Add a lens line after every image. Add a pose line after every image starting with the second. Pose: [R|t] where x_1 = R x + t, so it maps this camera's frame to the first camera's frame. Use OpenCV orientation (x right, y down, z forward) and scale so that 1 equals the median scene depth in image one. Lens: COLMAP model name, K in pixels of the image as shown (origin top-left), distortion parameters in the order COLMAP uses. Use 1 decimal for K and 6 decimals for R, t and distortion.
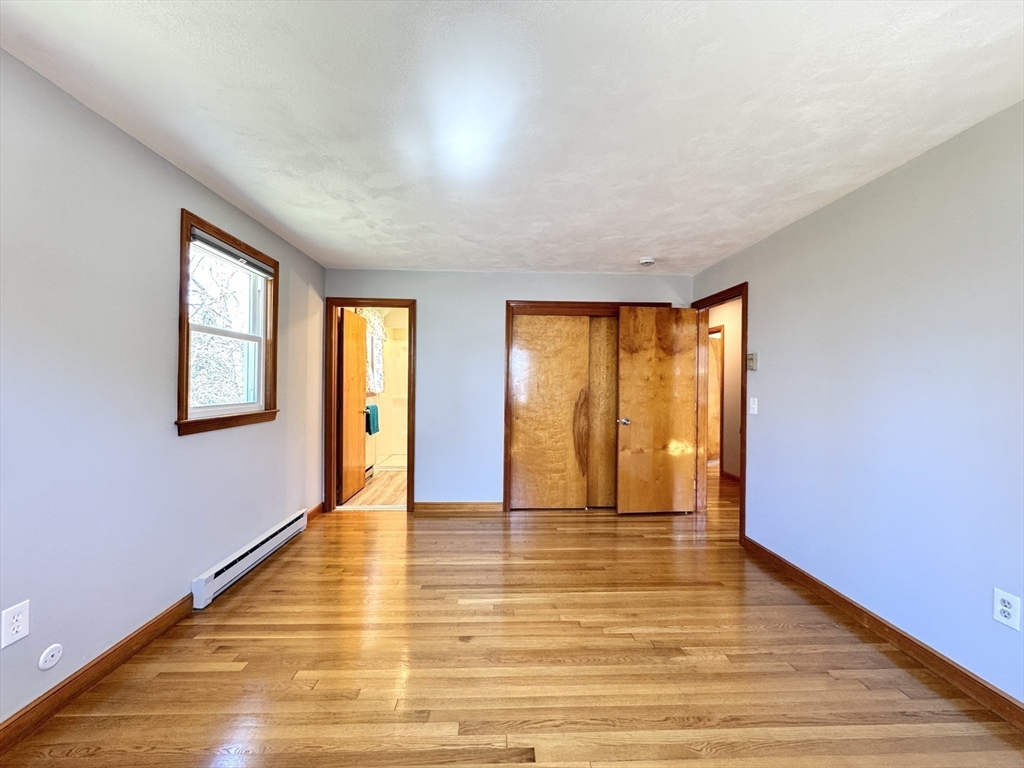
lens RADIAL K [[406.2, 0, 511.8], [0, 406.2, 383.2], [0, 0, 1]] dist [-0.004038, 0.000691]
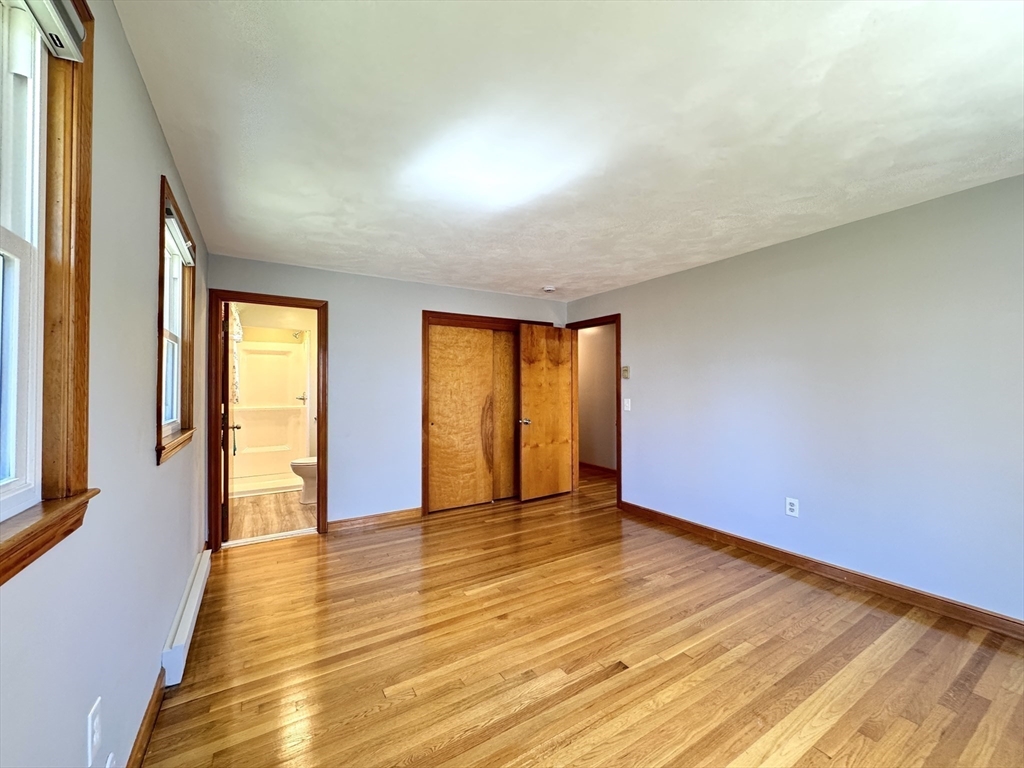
lens RADIAL K [[406.2, 0, 511.5], [0, 406.2, 383.5], [0, 0, 1]] dist [-0.004038, 0.000691]
pose [[0.872890, -0.006978, 0.487867, -0.404868], [0.012927, 0.999877, -0.008828, -0.007885], [-0.487745, 0.014013, 0.872874, -0.007278]]
